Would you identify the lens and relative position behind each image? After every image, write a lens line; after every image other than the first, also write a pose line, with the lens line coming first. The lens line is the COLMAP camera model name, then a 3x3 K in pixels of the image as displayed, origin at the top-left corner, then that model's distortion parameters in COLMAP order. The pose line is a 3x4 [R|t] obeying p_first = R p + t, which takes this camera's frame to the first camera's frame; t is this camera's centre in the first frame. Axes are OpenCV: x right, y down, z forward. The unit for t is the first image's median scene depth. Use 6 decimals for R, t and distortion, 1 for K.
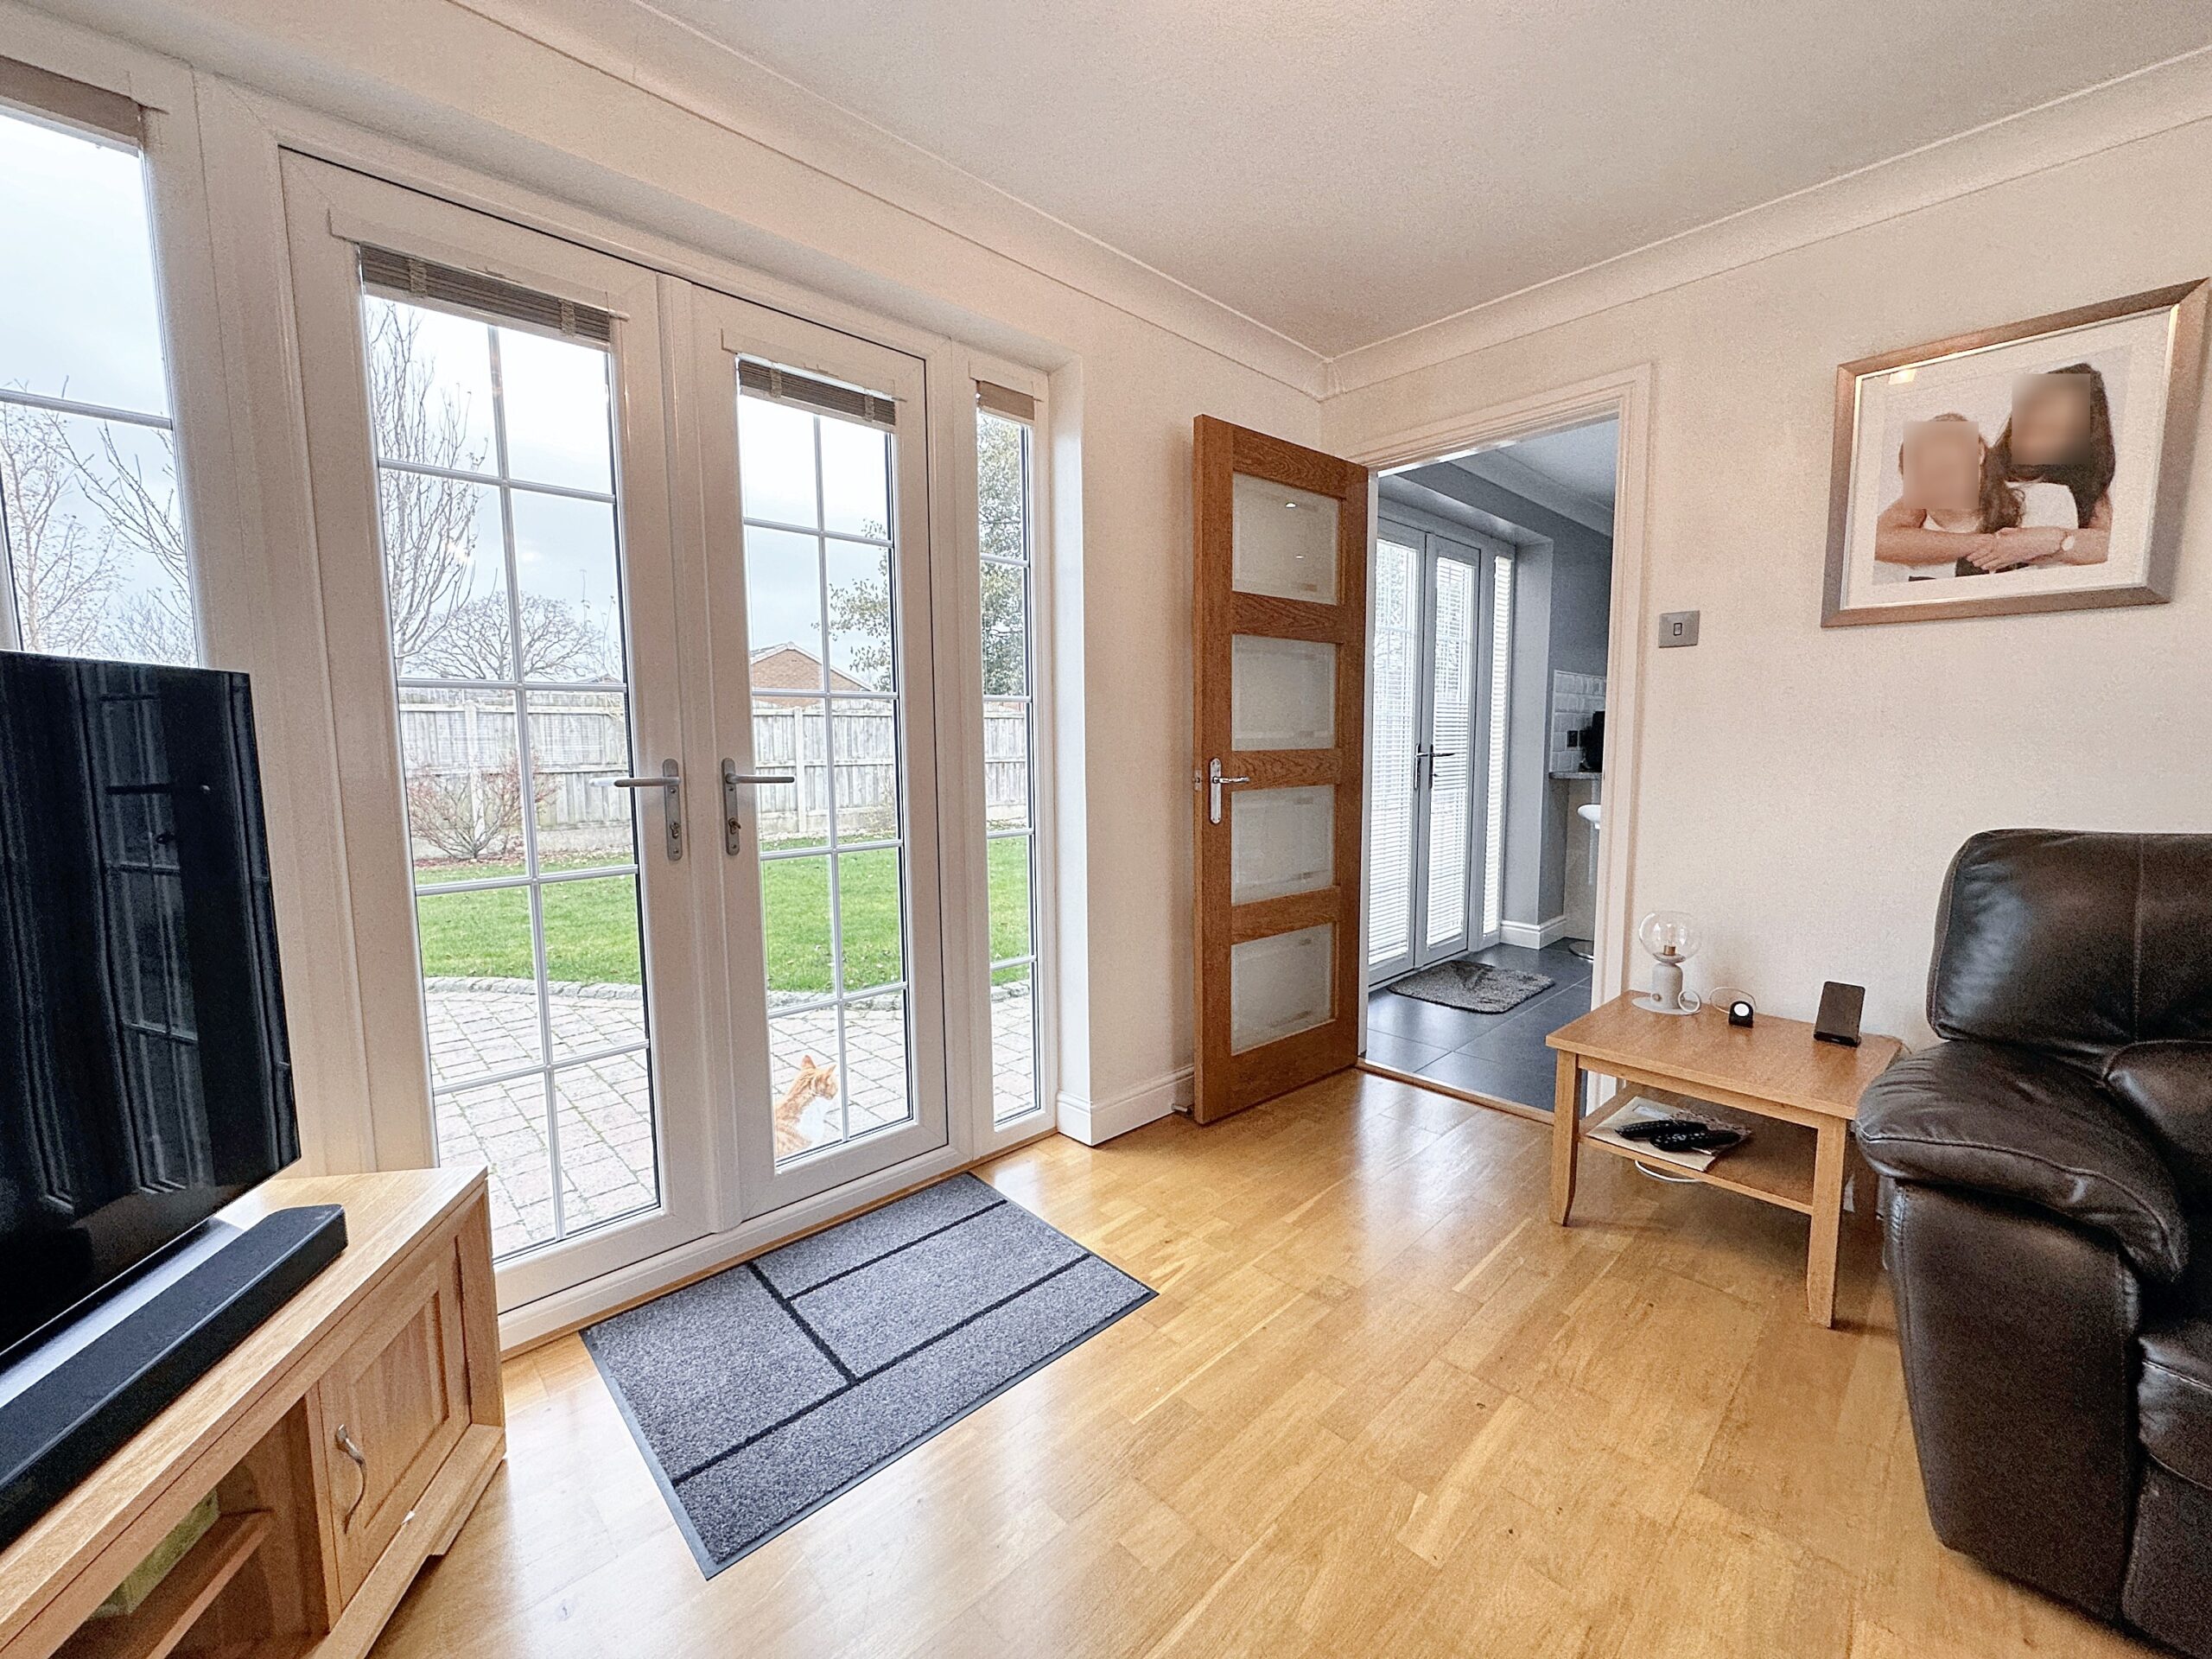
lens RADIAL K [[879.1, 0, 1108.0], [0, 879.1, 828.9], [0, 0, 1]] dist [-0.004222, -0.000247]
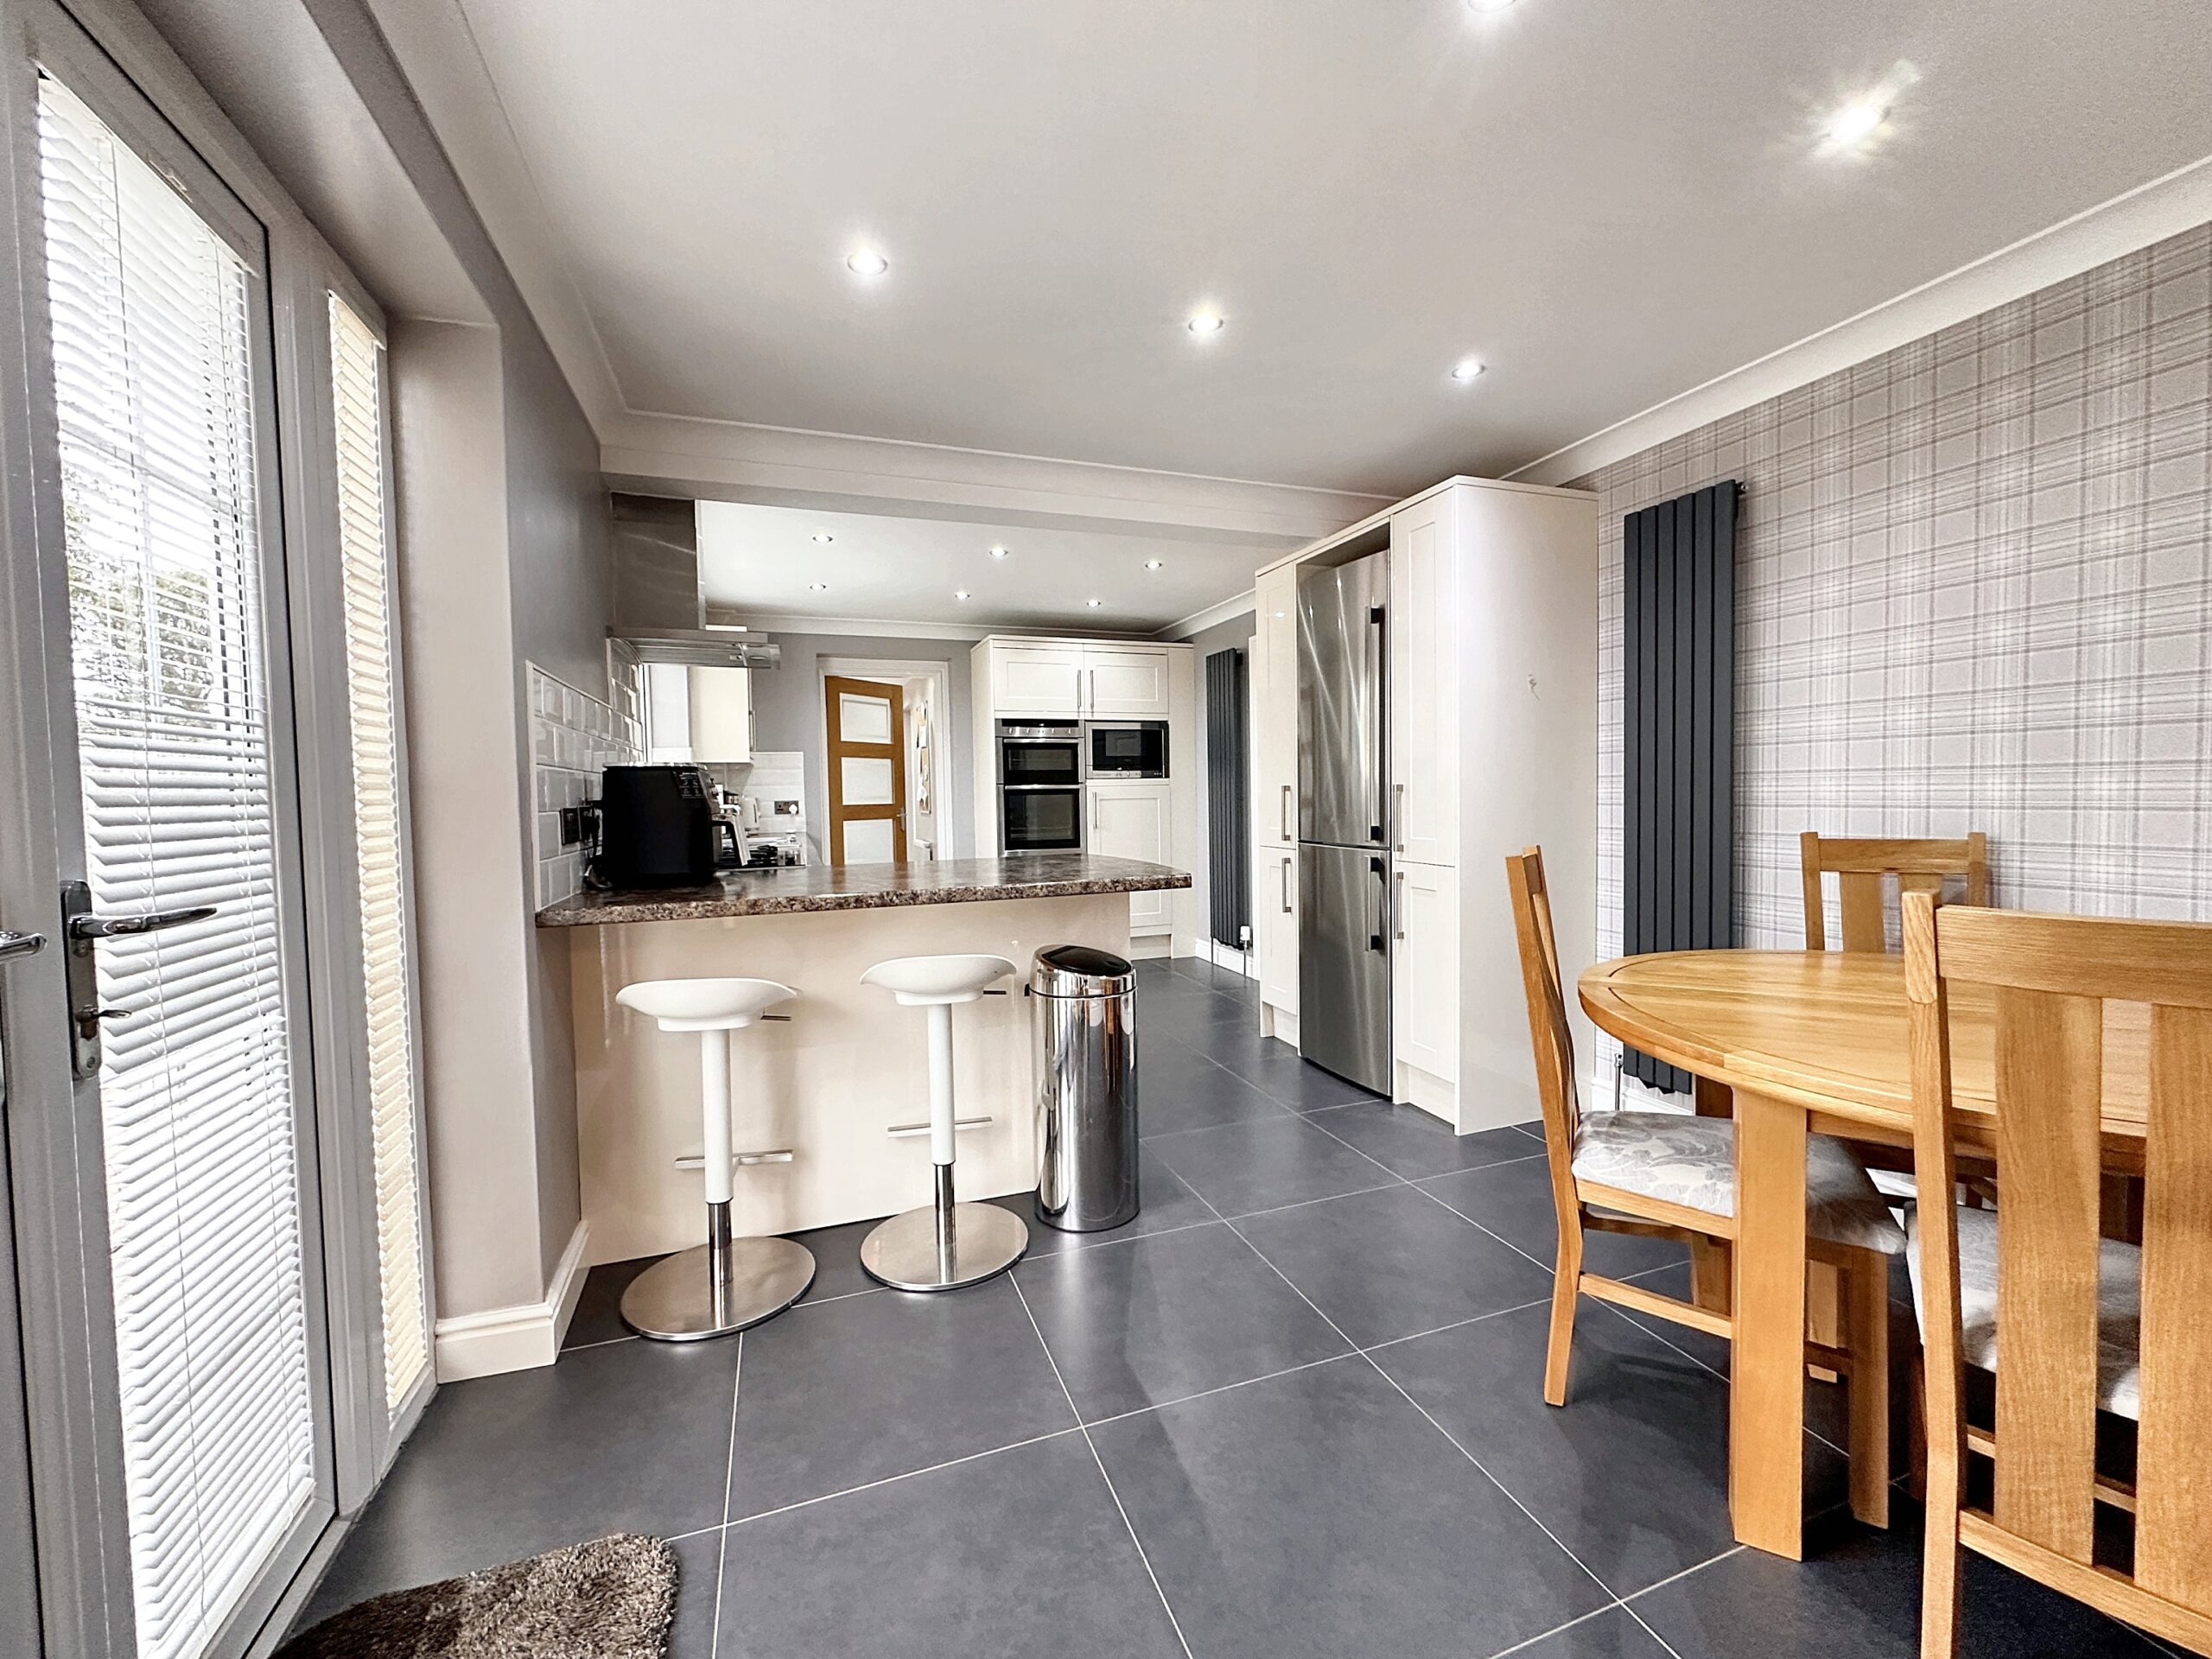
lens RADIAL K [[879.1, 0, 1099.8], [0, 879.1, 823.9], [0, 0, 1]] dist [-0.004222, -0.000247]
pose [[0.407137, -0.035494, 0.912677, 0.248538], [0.108971, 0.993995, -0.009954, -0.074243], [-0.906844, 0.103508, 0.408560, 0.611533]]
